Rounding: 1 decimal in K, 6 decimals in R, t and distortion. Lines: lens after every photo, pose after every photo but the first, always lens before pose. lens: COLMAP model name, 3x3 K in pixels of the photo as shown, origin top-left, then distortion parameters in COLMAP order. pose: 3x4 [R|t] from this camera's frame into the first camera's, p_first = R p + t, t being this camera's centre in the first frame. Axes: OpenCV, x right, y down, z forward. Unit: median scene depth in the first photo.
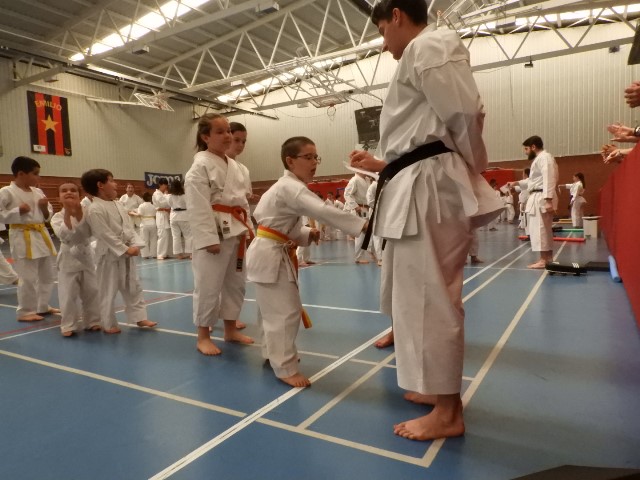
lens RADIAL K [[441.1, 0, 330.0], [0, 441.1, 240.9], [0, 0, 1]] dist [-0.024143, 0.000959]
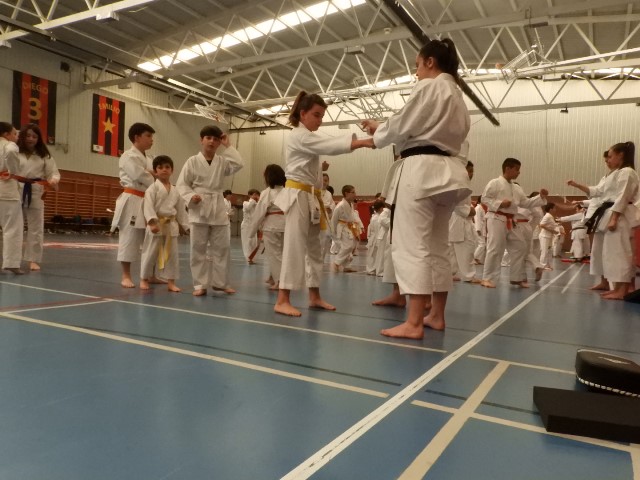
lens RADIAL K [[499.4, 0, 320.0], [0, 499.4, 238.8], [0, 0, 1]] dist [0.001051, -0.004039]
pose [[0.996956, 0.071972, 0.029976, -0.157464], [-0.070542, 0.996433, -0.046319, 0.022058], [-0.033203, 0.044063, 0.998477, -0.206335]]
